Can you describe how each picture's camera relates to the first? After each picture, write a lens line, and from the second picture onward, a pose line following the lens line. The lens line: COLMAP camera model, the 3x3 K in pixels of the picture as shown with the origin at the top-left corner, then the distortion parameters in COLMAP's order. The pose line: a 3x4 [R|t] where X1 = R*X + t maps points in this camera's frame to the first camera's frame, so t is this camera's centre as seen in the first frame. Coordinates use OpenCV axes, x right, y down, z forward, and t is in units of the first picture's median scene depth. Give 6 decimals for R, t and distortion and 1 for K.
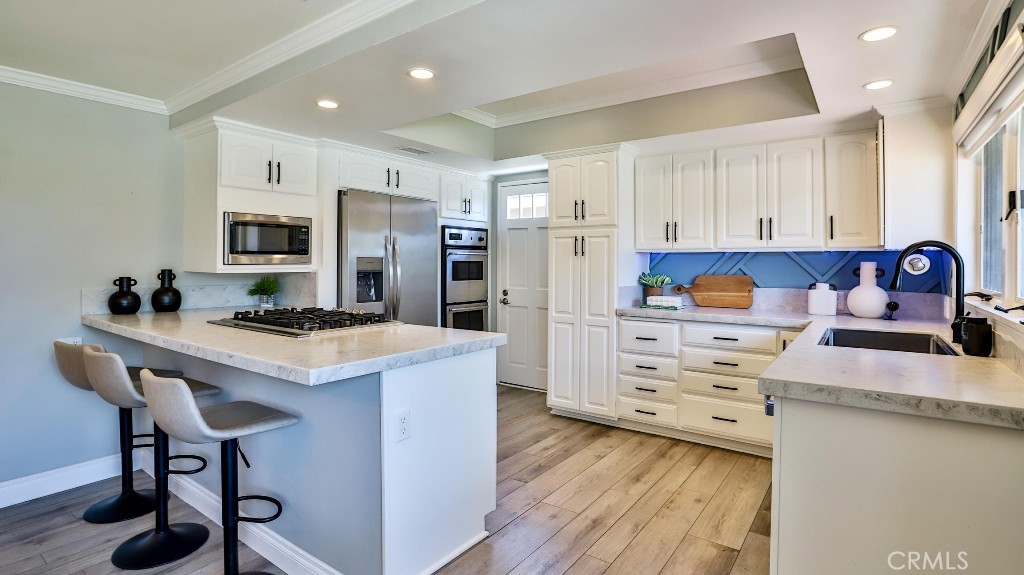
lens RADIAL K [[508.8, 0, 511.9], [0, 508.8, 268.9], [0, 0, 1]] dist [0.001337, 0.000253]
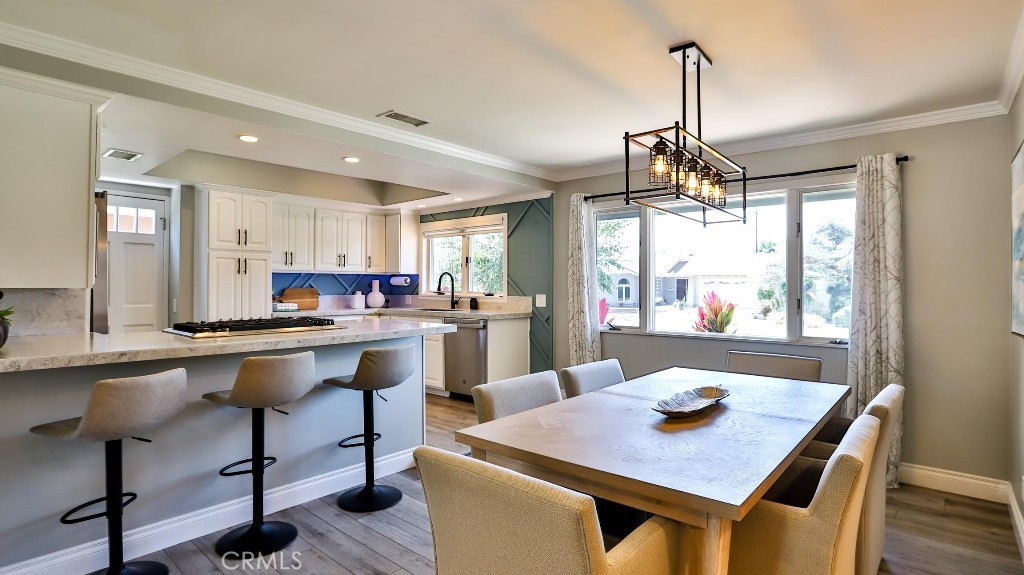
lens RADIAL K [[508.8, 0, 511.9], [0, 508.8, 268.9], [0, 0, 1]] dist [0.001337, 0.000253]
pose [[0.098185, 0.025712, 0.994836, -1.124053], [0.006723, 0.999626, -0.026500, -0.001002], [-0.995145, 0.009291, 0.097976, 0.241420]]
